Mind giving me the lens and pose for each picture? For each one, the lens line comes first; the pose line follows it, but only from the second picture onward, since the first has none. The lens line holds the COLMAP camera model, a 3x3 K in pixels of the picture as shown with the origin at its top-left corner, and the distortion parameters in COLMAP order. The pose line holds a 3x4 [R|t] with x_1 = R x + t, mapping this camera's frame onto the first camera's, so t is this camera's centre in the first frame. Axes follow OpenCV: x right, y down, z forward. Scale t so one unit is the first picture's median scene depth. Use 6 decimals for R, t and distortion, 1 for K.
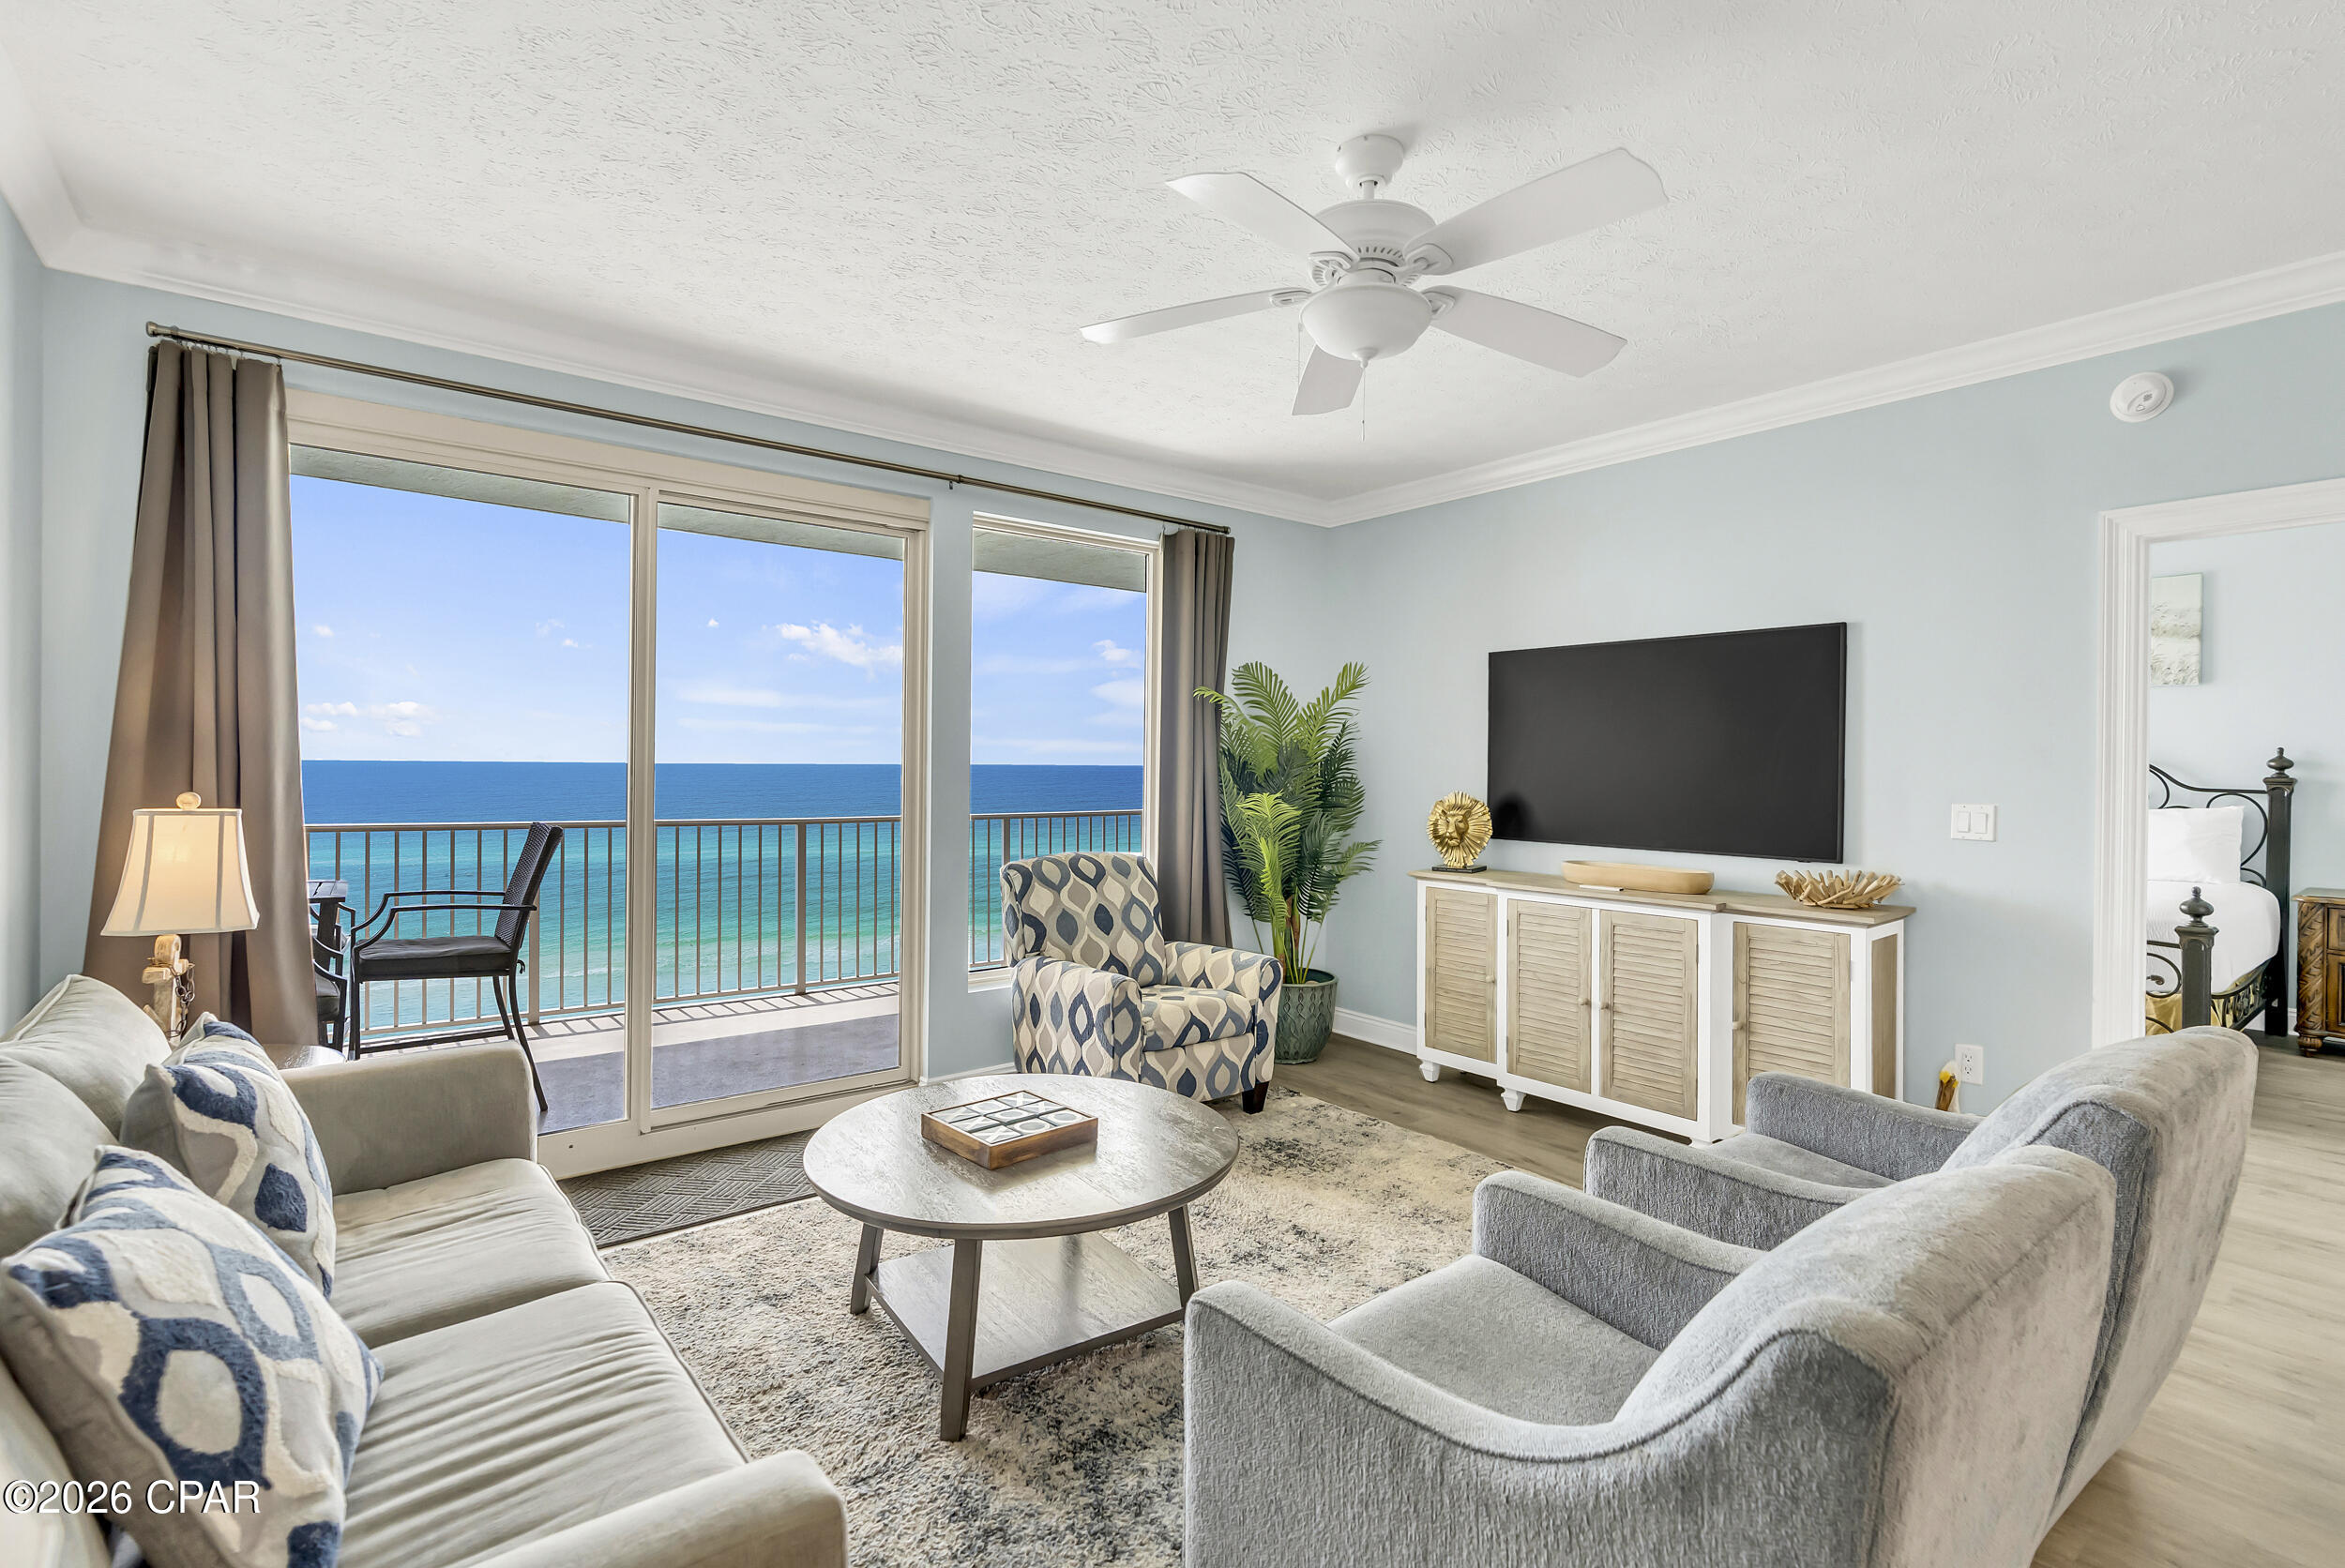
lens RADIAL K [[1084.1, 0, 1187.1], [0, 1084.1, 770.5], [0, 0, 1]] dist [-0.009292, 0.000742]
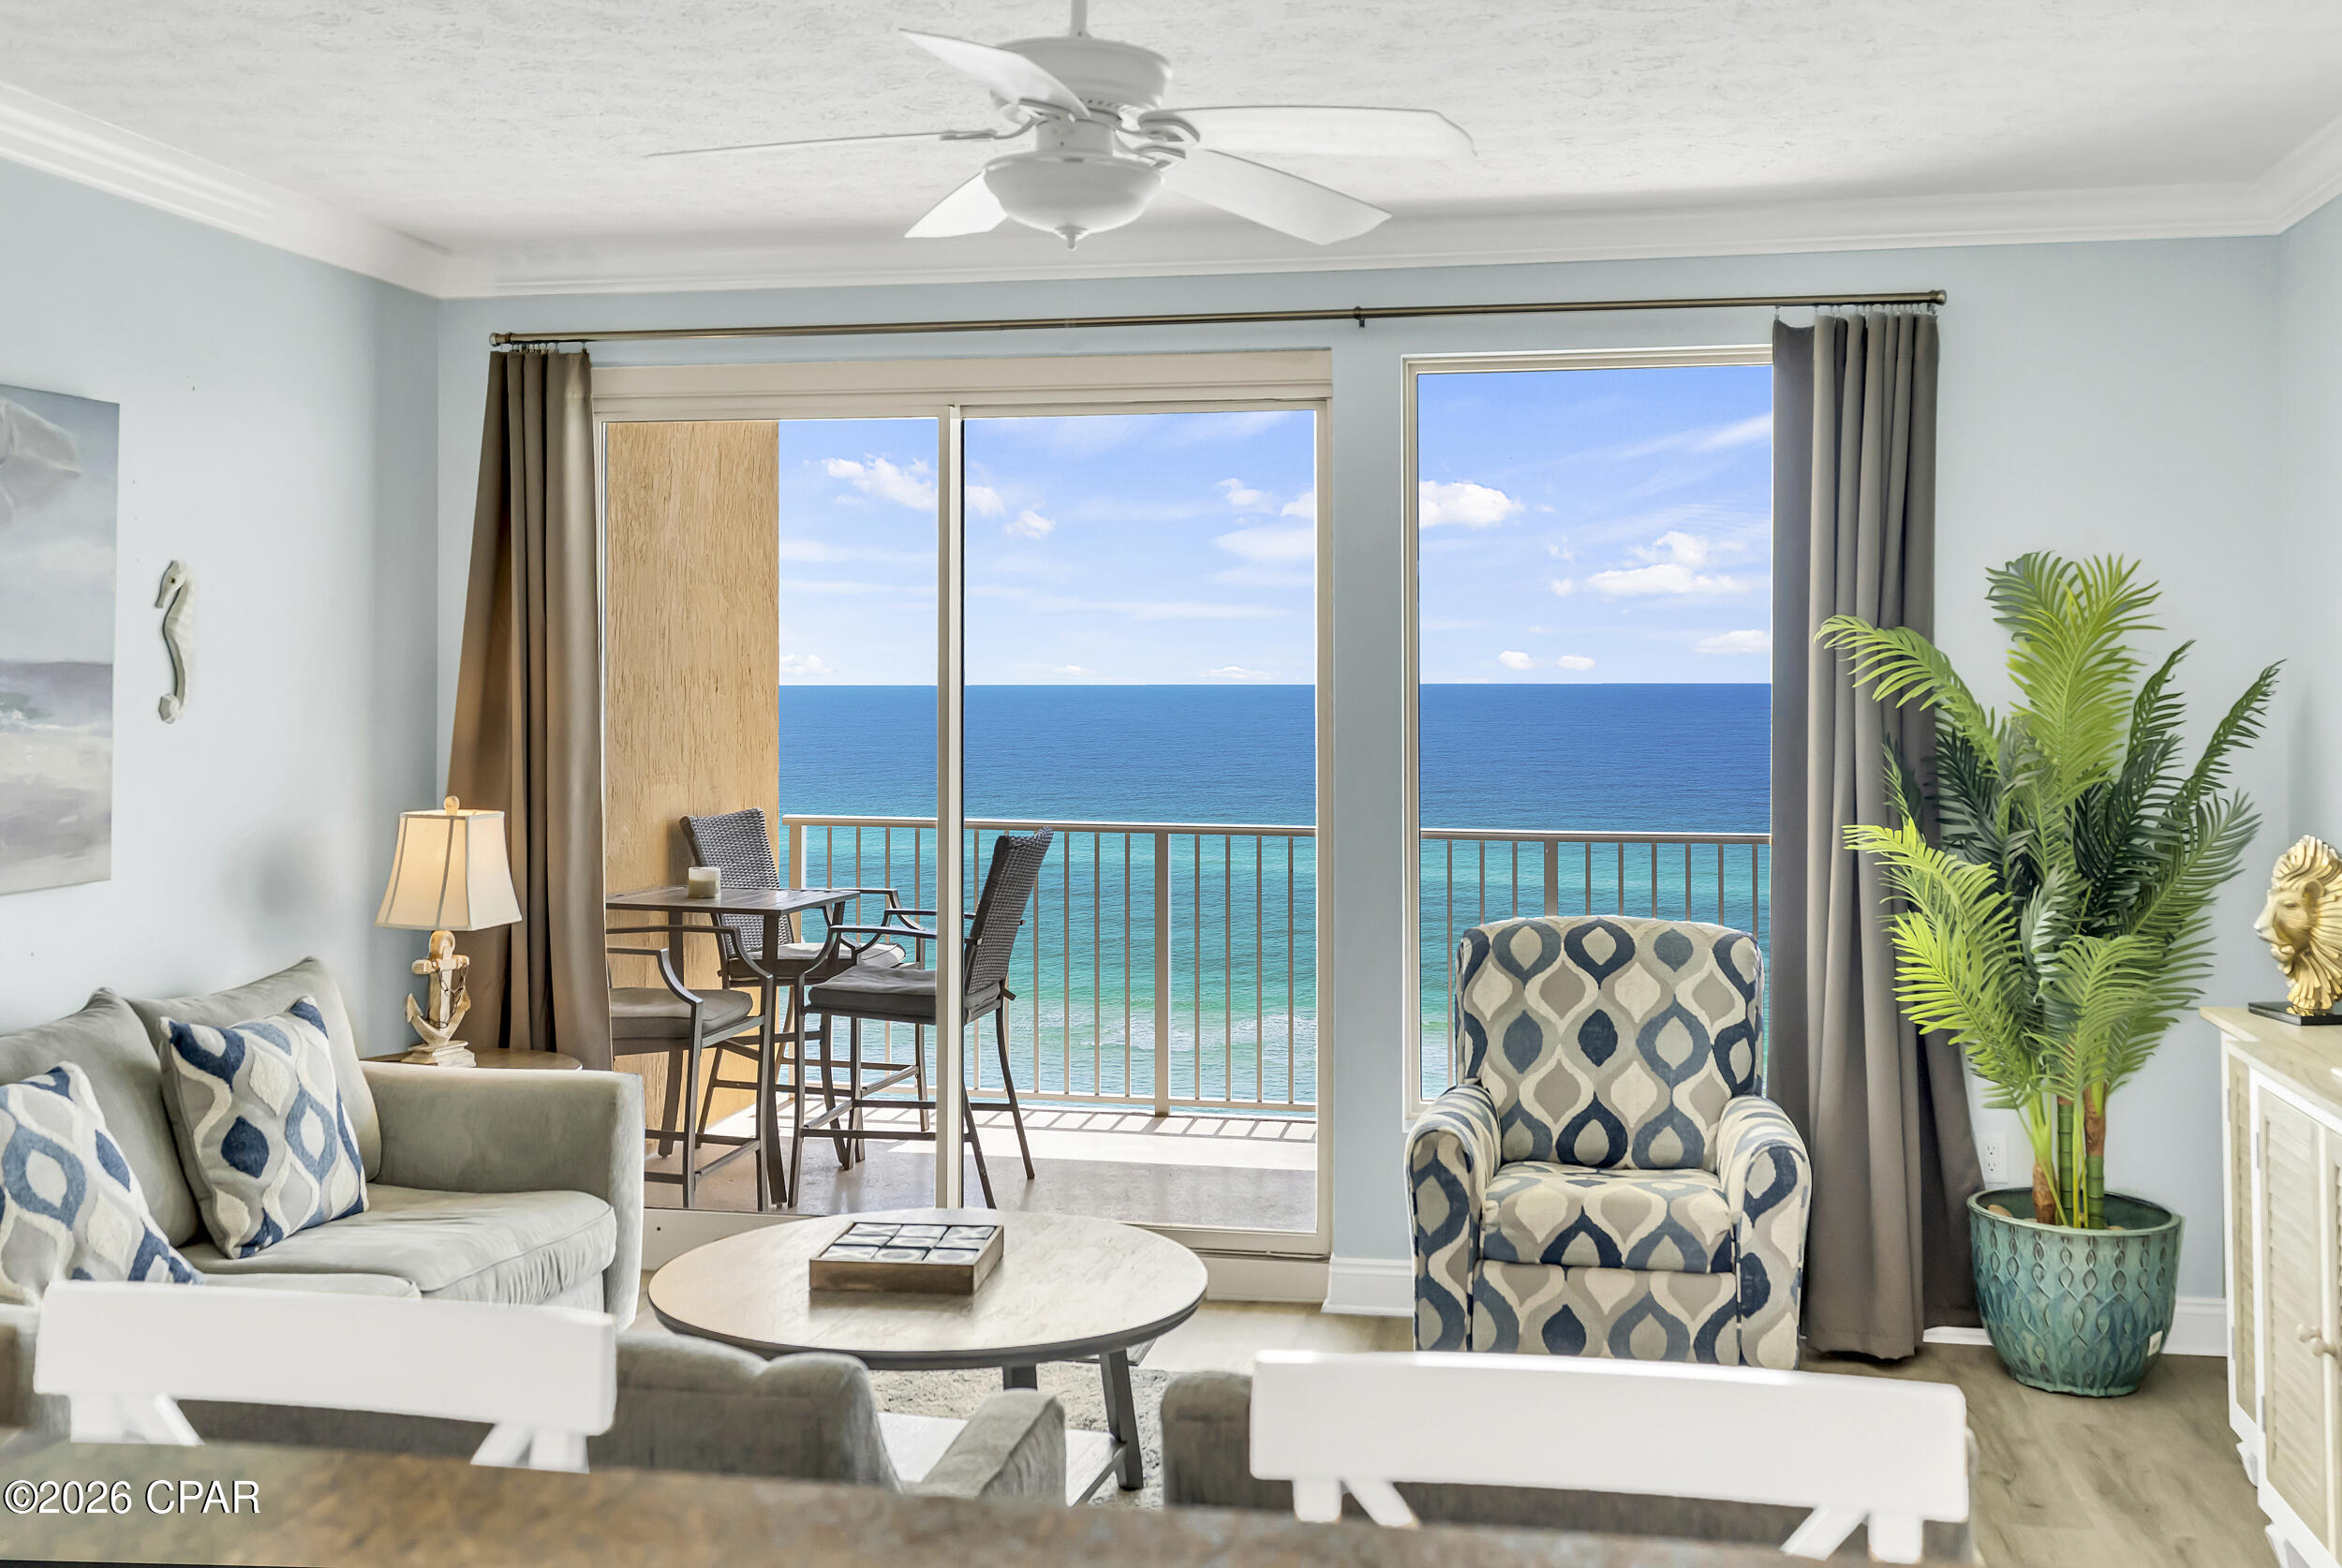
lens RADIAL K [[2342.3, 0, 1176.7], [0, 2342.3, 632.3], [0, 0, 1]] dist [0.009527, 0.000000]
pose [[0.649595, -0.025065, -0.759867, 0.767406], [0.001555, 0.999498, -0.031640, -0.039181], [0.760279, 0.019371, 0.649308, 0.029669]]
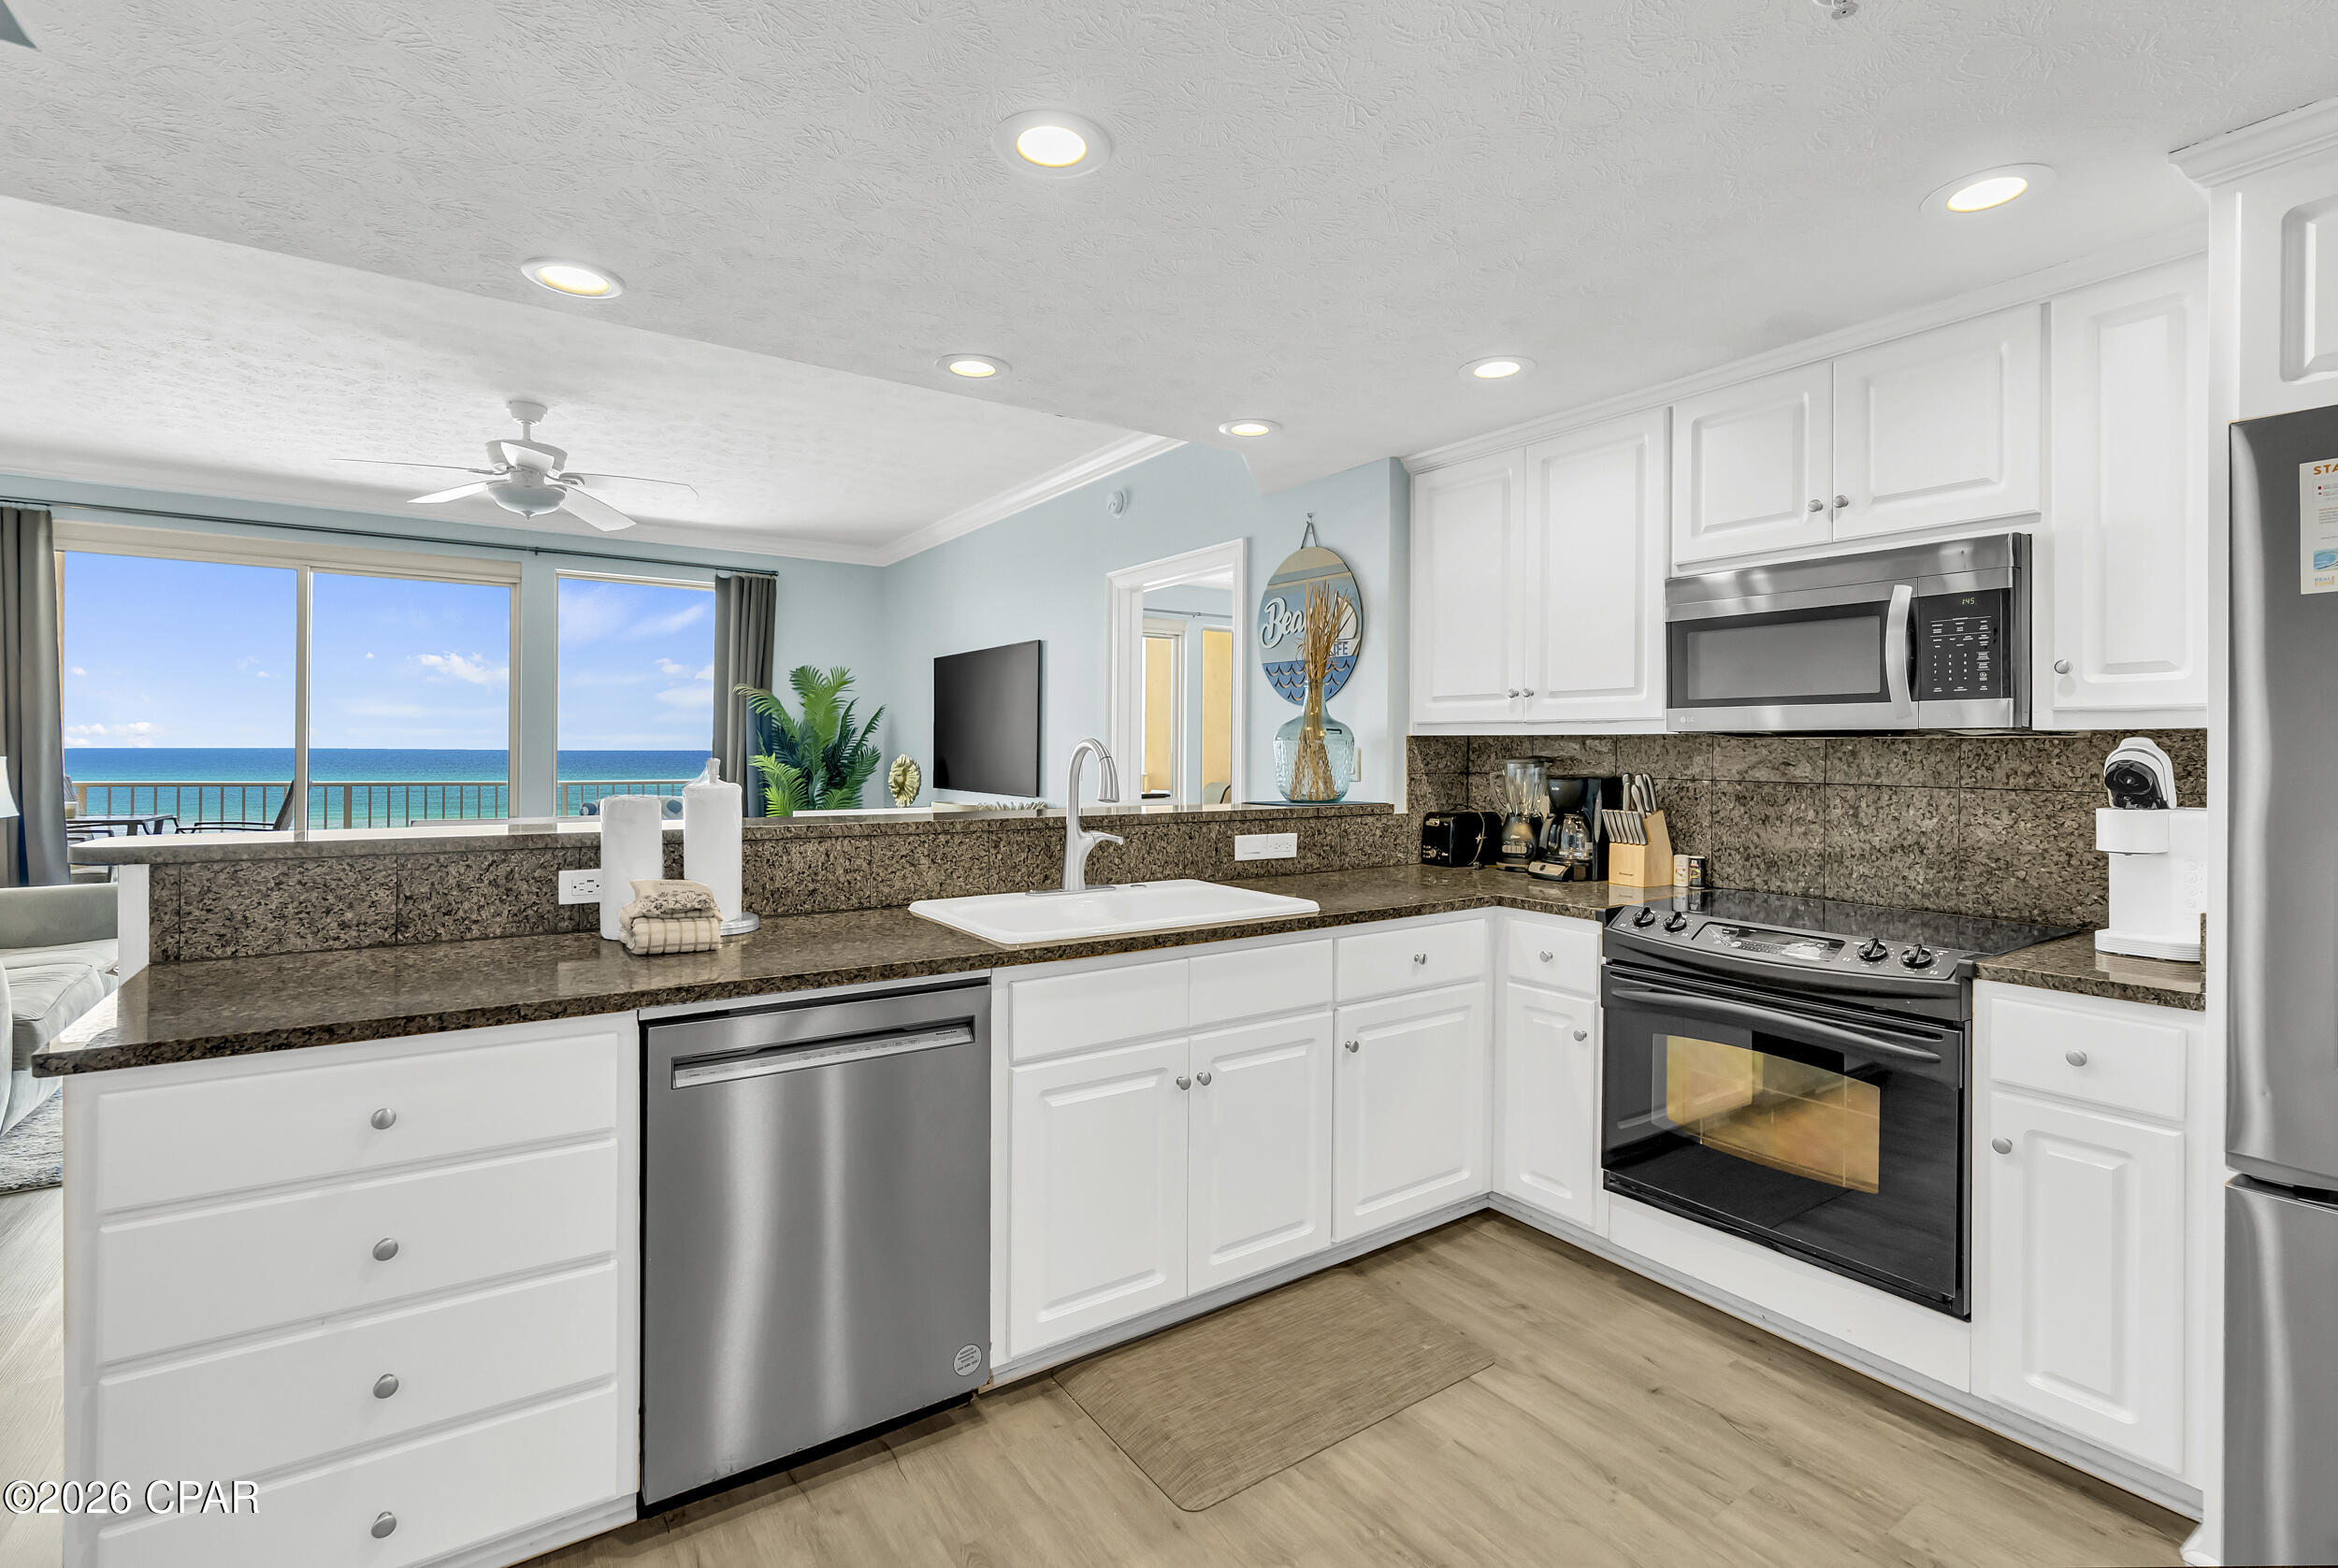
lens RADIAL K [[1055.4, 0, 1184.0], [0, 1055.4, 761.9], [0, 0, 1]] dist [-0.011923, 0.004600]
pose [[0.997840, -0.002217, -0.065660, 0.809413], [0.002461, 0.999990, 0.003640, 0.028463], [0.065652, -0.003794, 0.997835, -0.431378]]
